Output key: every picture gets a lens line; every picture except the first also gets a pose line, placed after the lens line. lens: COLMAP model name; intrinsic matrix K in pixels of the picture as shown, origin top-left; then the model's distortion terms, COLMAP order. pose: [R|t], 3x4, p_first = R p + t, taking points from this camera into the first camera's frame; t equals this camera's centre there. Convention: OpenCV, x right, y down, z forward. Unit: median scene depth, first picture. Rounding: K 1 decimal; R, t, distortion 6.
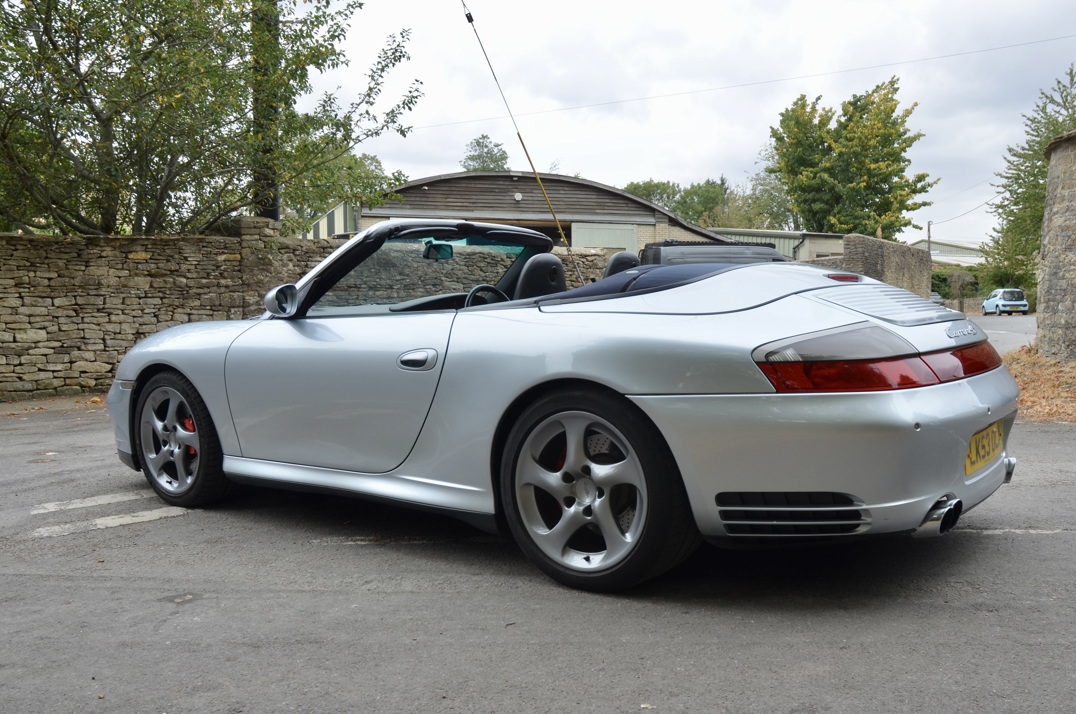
lens RADIAL K [[1005.6, 0, 546.9], [0, 1005.6, 404.5], [0, 0, 1]] dist [-0.107046, 0.000000]
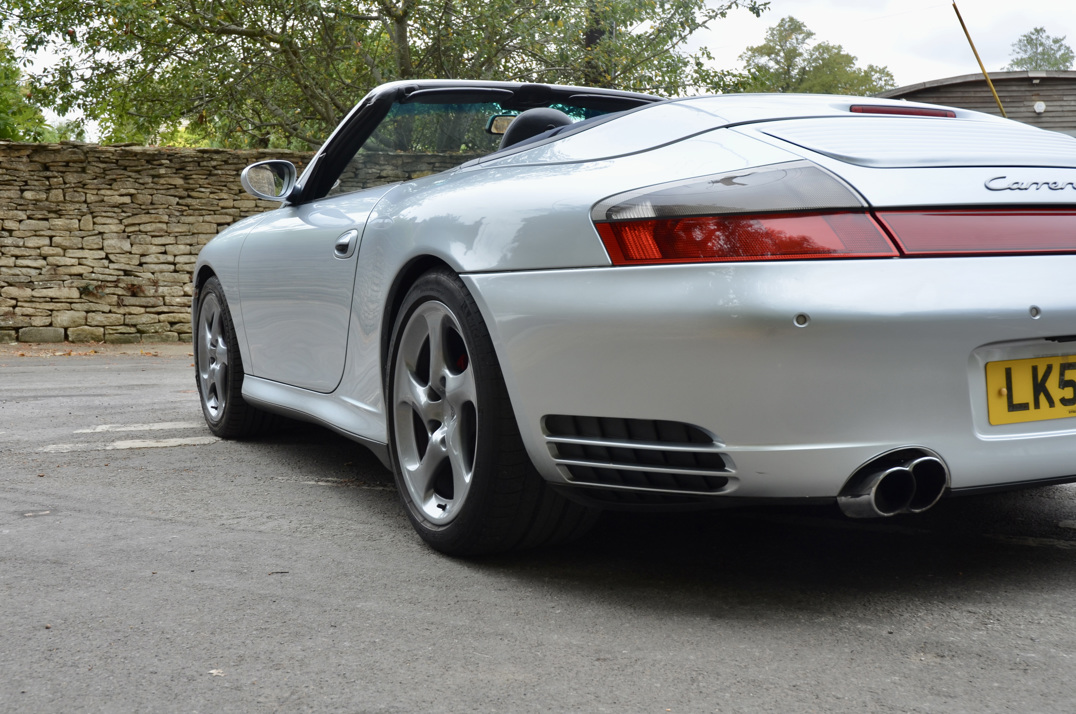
lens RADIAL K [[1292.7, 0, 491.7], [0, 1292.7, 342.6], [0, 0, 1]] dist [0.012422, 0.000000]
pose [[0.885655, 0.039449, -0.462666, 0.495243], [-0.059360, 0.997828, -0.028550, 0.060377], [0.460534, 0.052749, 0.886073, 0.187769]]
